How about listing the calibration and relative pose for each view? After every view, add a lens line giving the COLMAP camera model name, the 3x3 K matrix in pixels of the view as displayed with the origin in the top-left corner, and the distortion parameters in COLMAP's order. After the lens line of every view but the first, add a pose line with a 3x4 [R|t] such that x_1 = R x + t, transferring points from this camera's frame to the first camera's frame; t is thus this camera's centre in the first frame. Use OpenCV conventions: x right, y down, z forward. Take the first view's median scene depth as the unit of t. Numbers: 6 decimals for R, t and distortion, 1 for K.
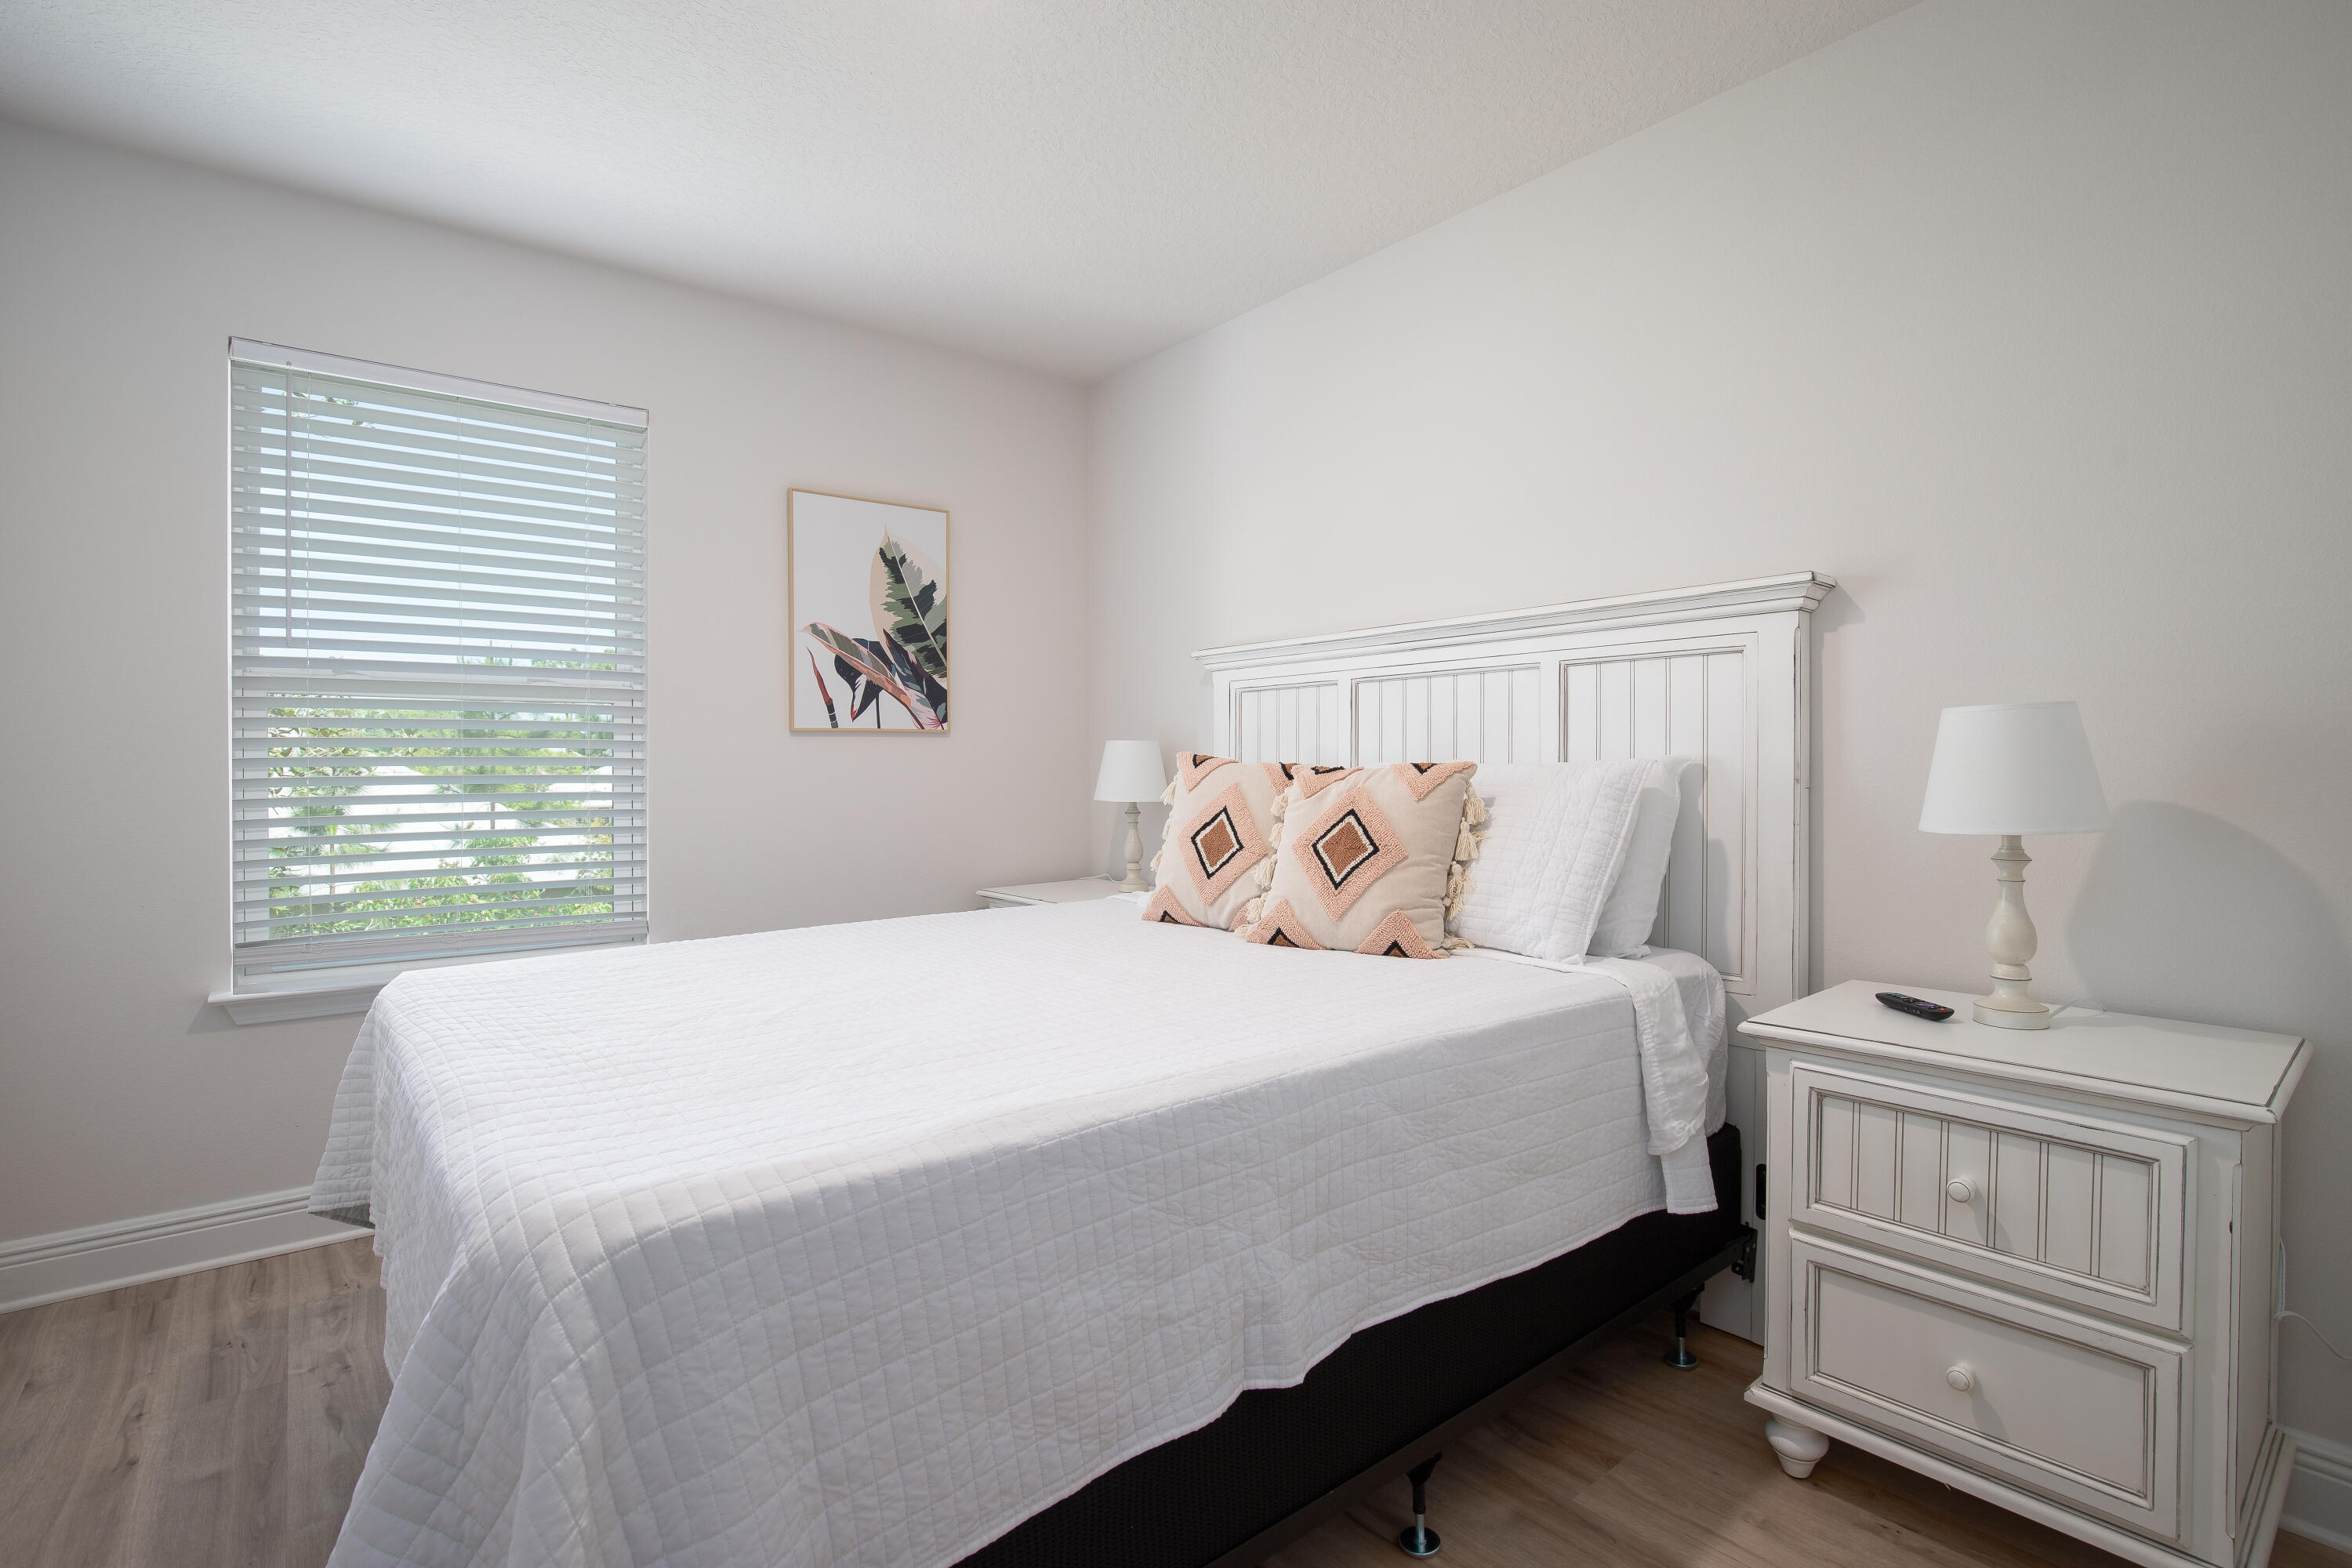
lens RADIAL K [[1093.8, 0, 1183.9], [0, 1093.8, 778.1], [0, 0, 1]] dist [-0.037828, 0.005646]
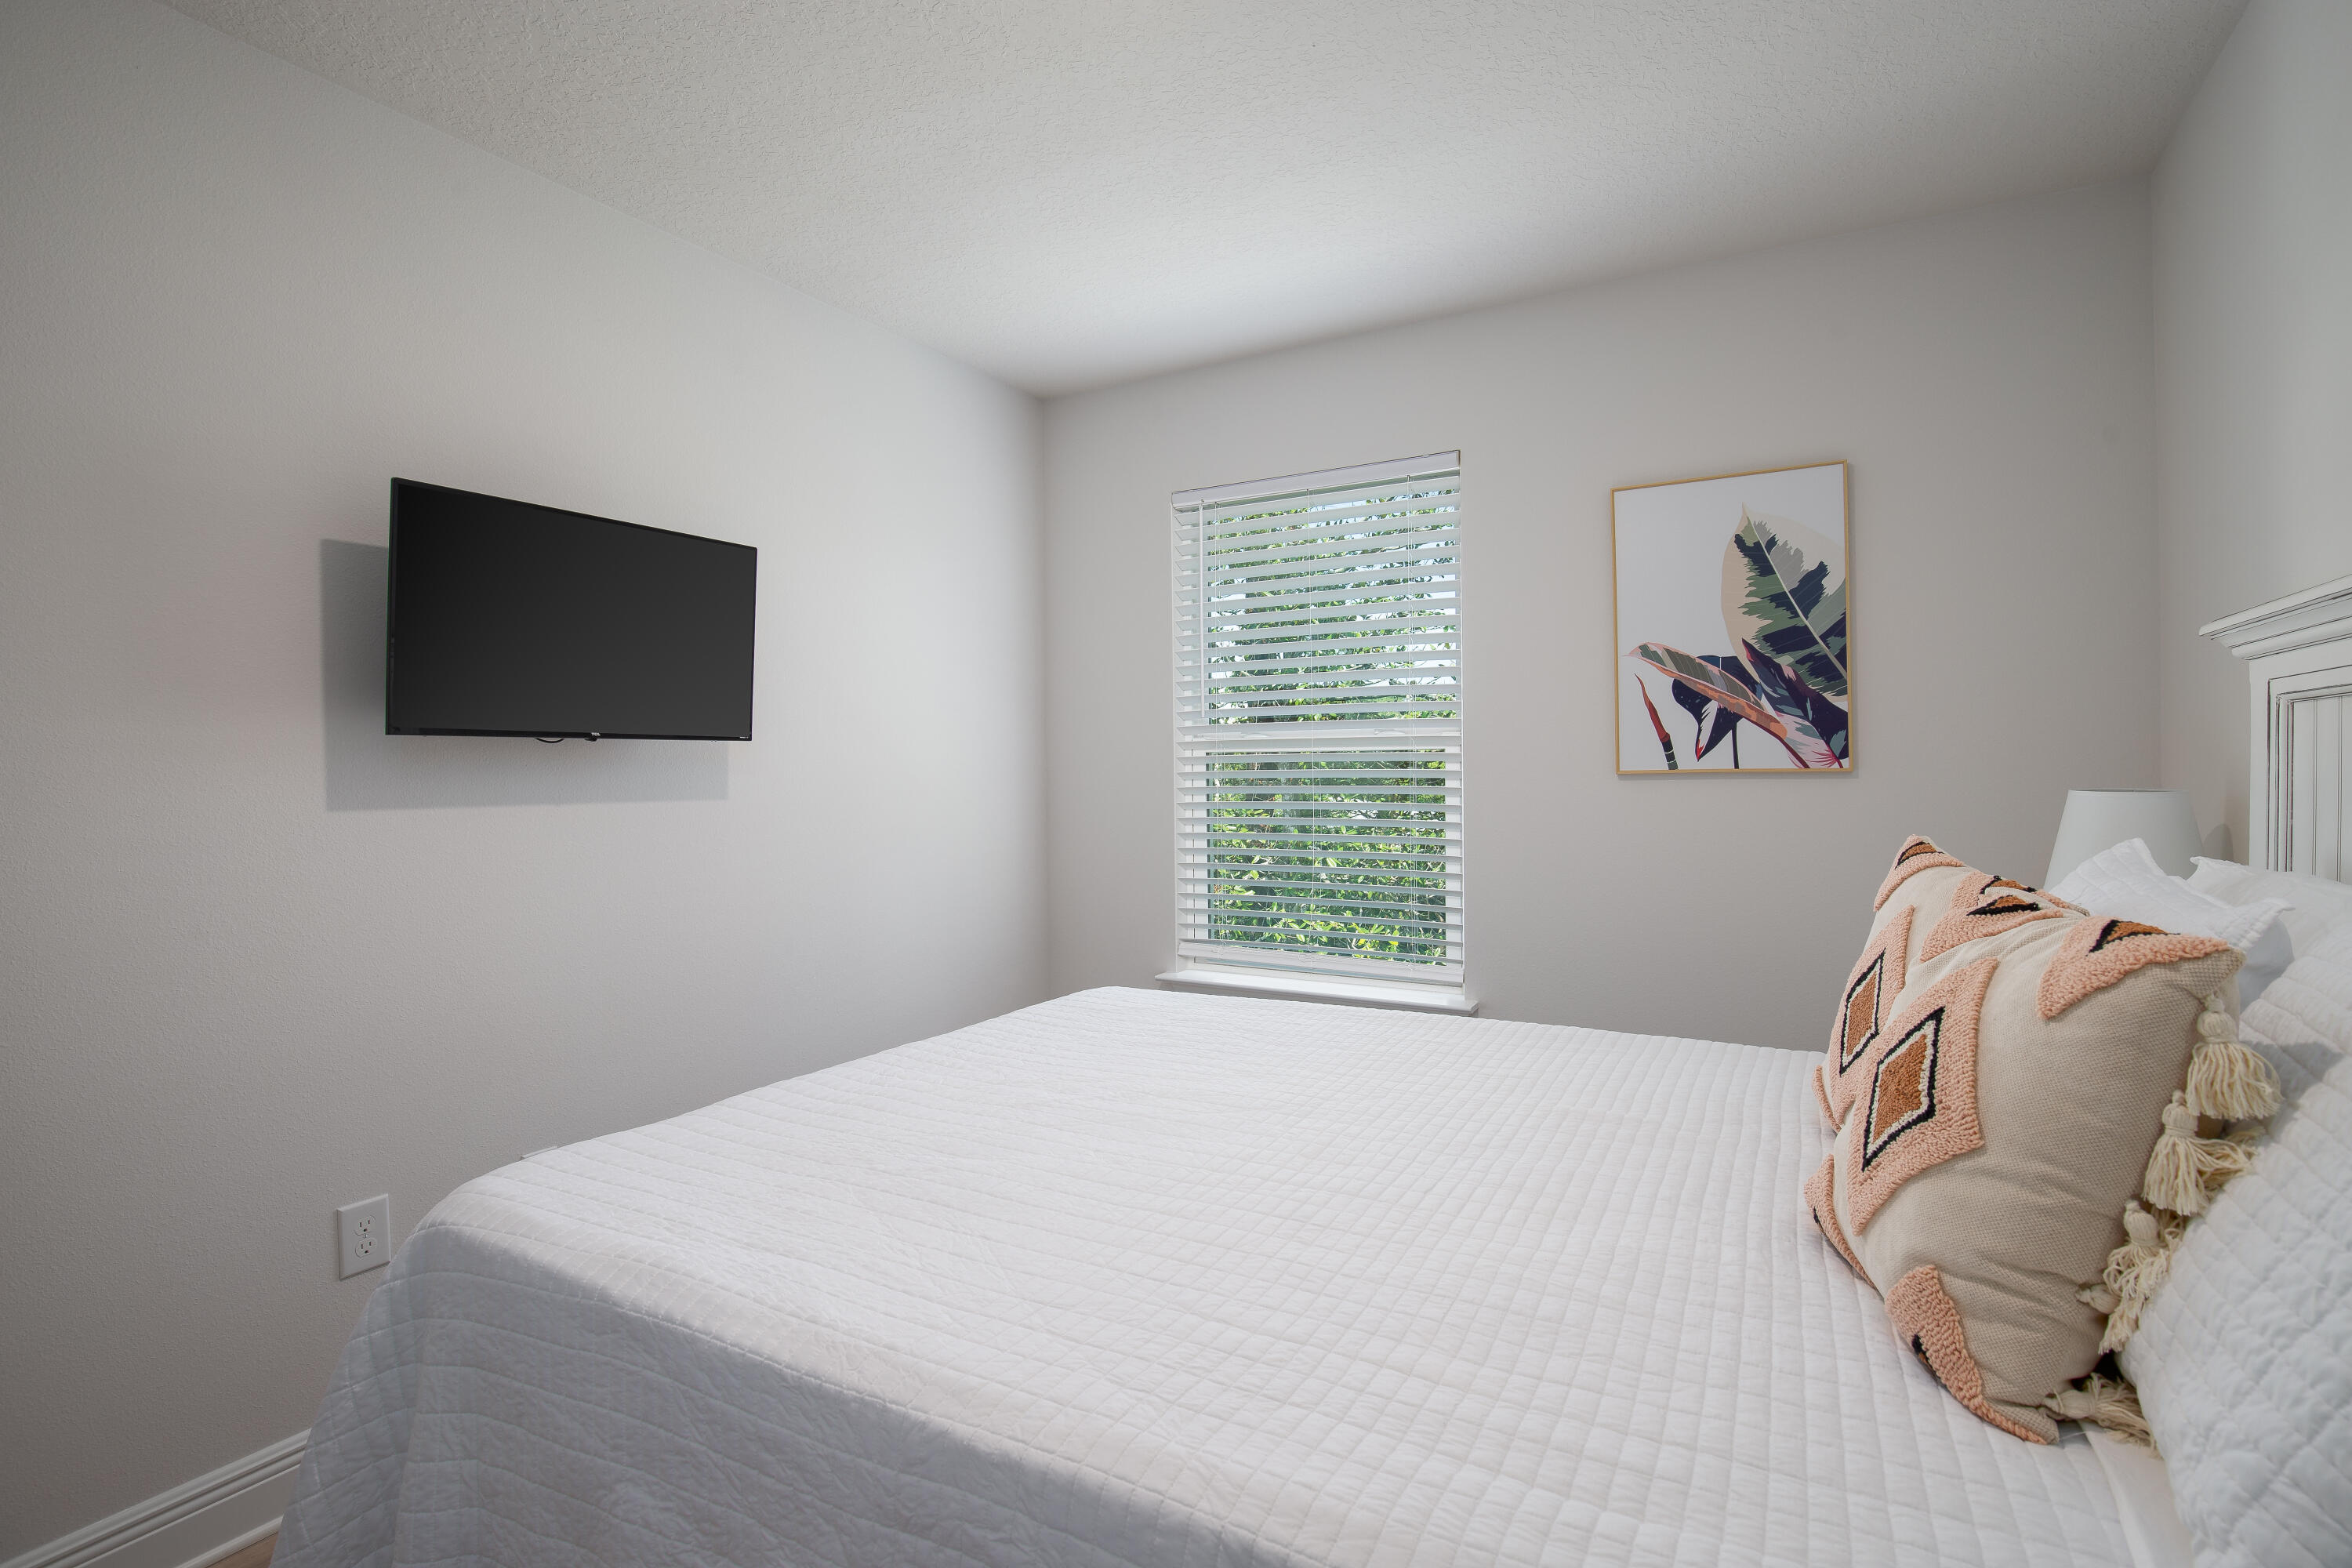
lens RADIAL K [[1093.8, 0, 1178.8], [0, 1093.8, 779.8], [0, 0, 1]] dist [-0.037828, 0.005646]
pose [[0.362545, 0.010567, -0.931906, 0.293611], [-0.003007, 0.999944, 0.010169, -0.044541], [0.931961, -0.000884, 0.362556, 0.355748]]
